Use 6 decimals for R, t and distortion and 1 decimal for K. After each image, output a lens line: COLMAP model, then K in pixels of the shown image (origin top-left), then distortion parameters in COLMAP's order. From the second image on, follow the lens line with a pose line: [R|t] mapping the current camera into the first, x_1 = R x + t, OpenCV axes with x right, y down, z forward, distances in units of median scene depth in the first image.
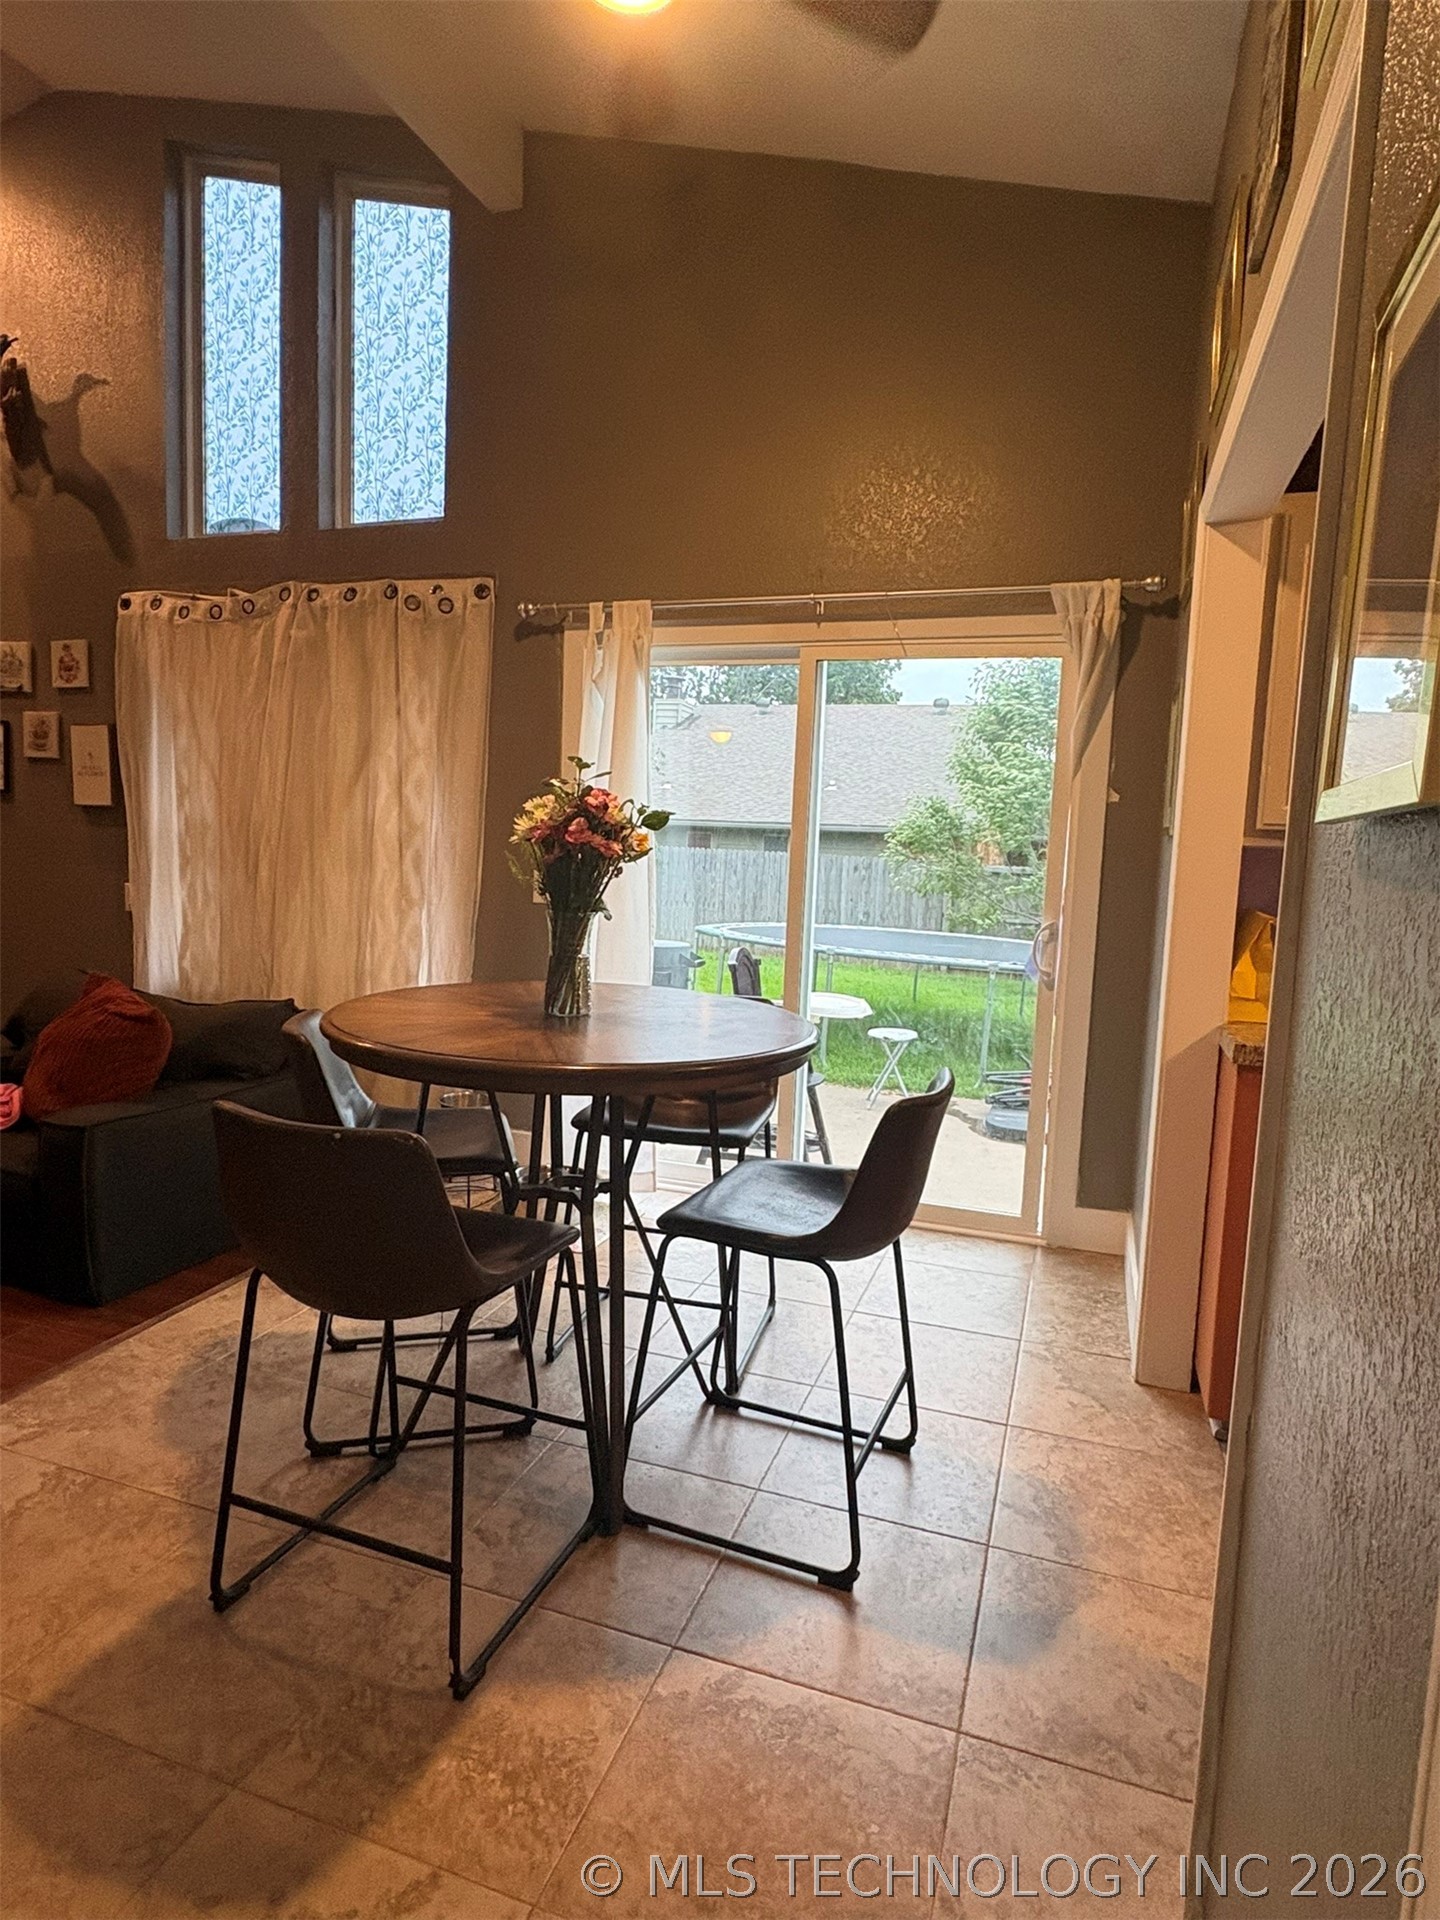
lens RADIAL K [[1074.1, 0, 724.6], [0, 1074.1, 950.7], [0, 0, 1]] dist [-0.004331, 0.004927]
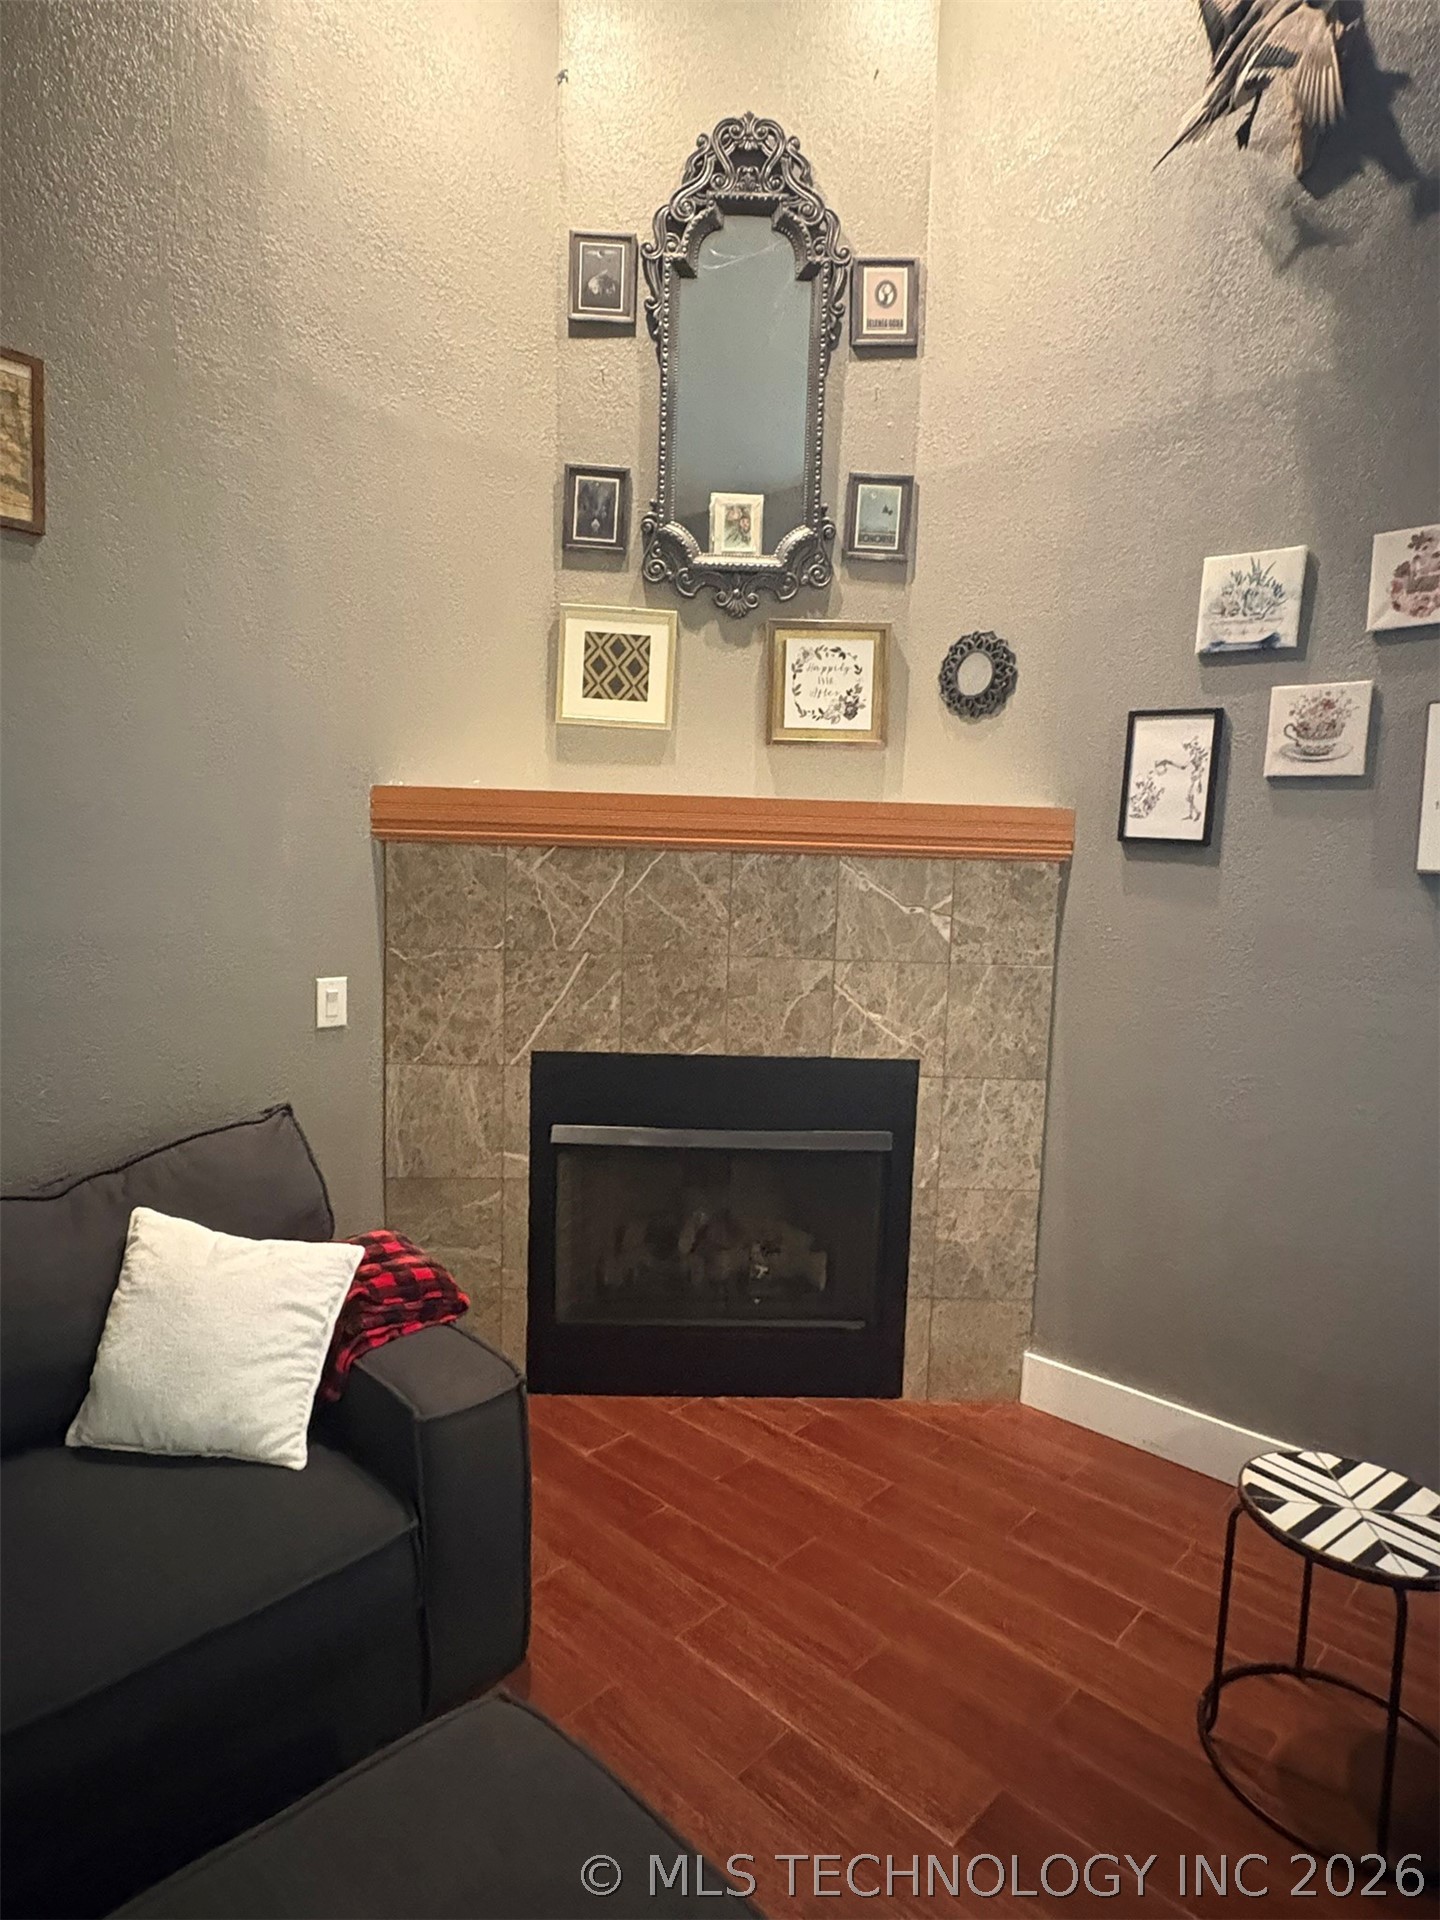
lens RADIAL K [[1074.1, 0, 720.3], [0, 1074.1, 961.6], [0, 0, 1]] dist [-0.004331, 0.004927]
pose [[0.913245, 0.029530, -0.406340, -0.732652], [-0.034641, 0.999386, -0.005228, -0.086581], [0.405936, 0.018850, 0.913707, 0.462631]]
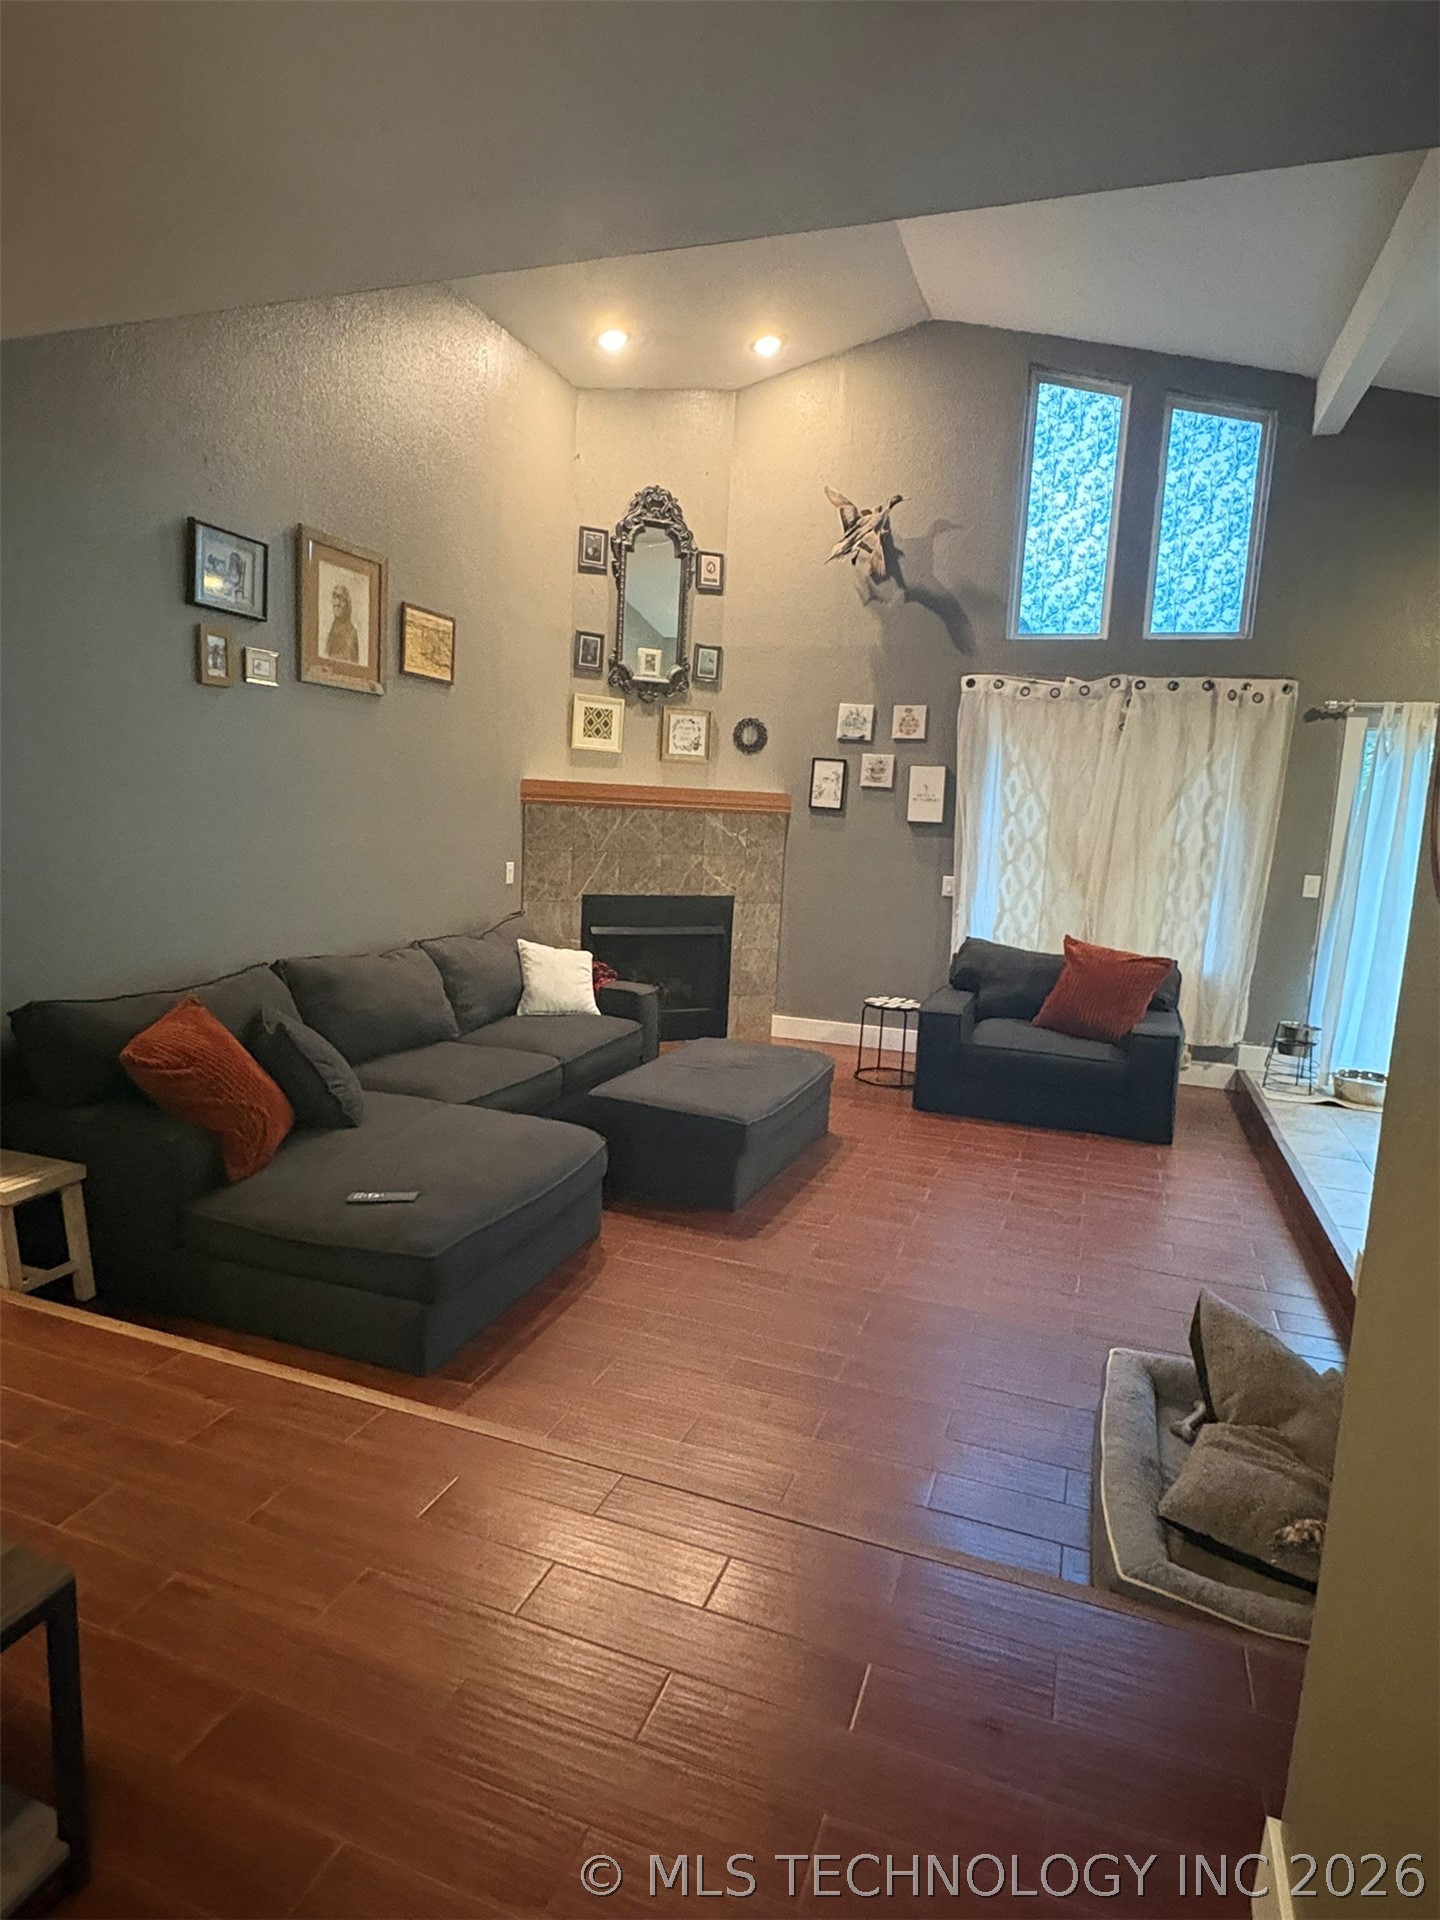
lens RADIAL K [[1074.1, 0, 716.8], [0, 1074.1, 969.0], [0, 0, 1]] dist [-0.004331, 0.004927]
pose [[0.999832, 0.011644, -0.014134, -0.885457], [-0.010878, 0.998528, 0.053133, -0.011889], [0.014732, -0.052971, 0.998487, -0.475776]]
